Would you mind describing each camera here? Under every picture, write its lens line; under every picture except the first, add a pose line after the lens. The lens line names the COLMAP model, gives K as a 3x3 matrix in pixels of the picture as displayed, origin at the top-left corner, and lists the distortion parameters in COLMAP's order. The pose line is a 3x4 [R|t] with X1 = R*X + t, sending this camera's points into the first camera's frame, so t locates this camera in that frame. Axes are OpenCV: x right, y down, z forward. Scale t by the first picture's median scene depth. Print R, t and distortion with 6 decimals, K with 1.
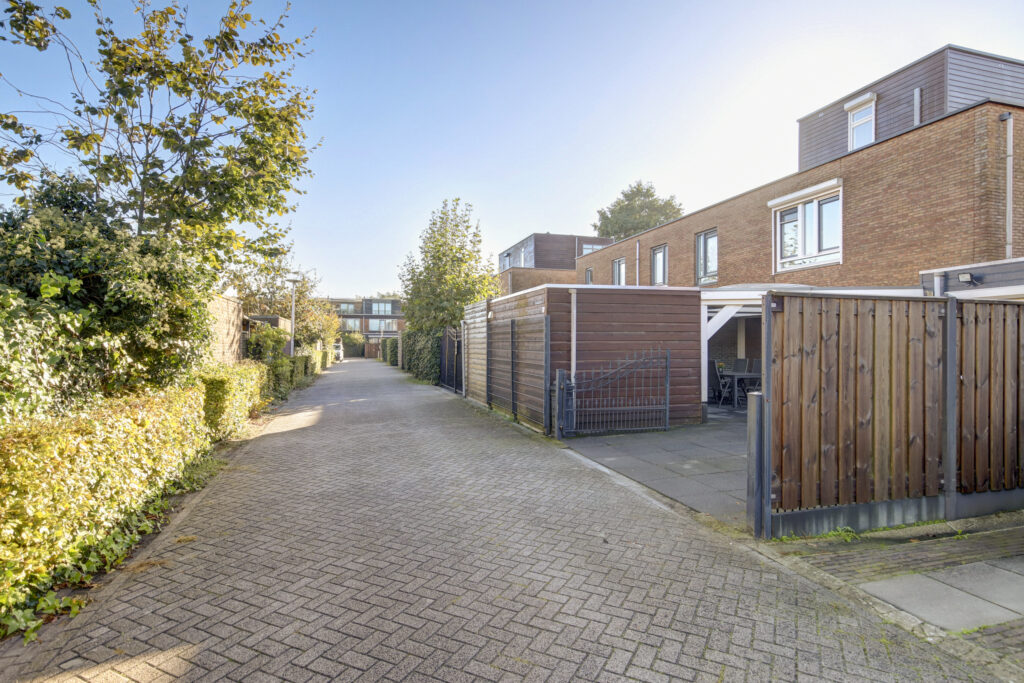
lens RADIAL K [[541.7, 0, 513.7], [0, 541.7, 341.1], [0, 0, 1]] dist [0.003127, 0.001268]
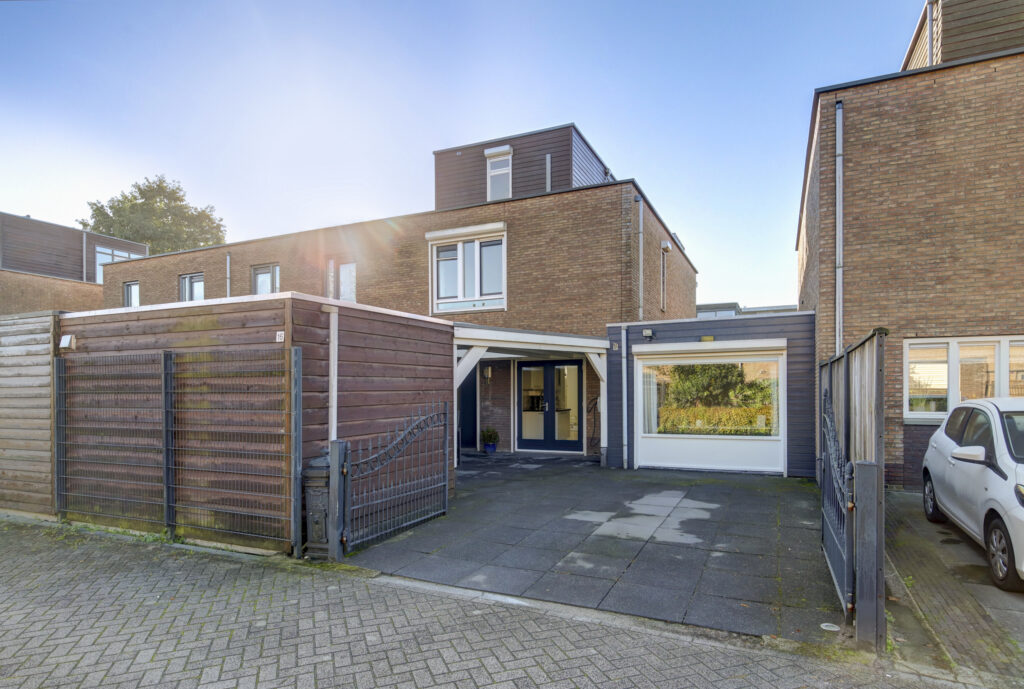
lens RADIAL K [[579.0, 0, 516.1], [0, 579.0, 392.2], [0, 0, 1]] dist [0.017105, -0.002294]
pose [[0.657361, -0.006814, 0.753545, -0.178367], [0.002020, 0.999971, 0.007280, -0.002743], [-0.753573, -0.003263, 0.657356, 0.306546]]
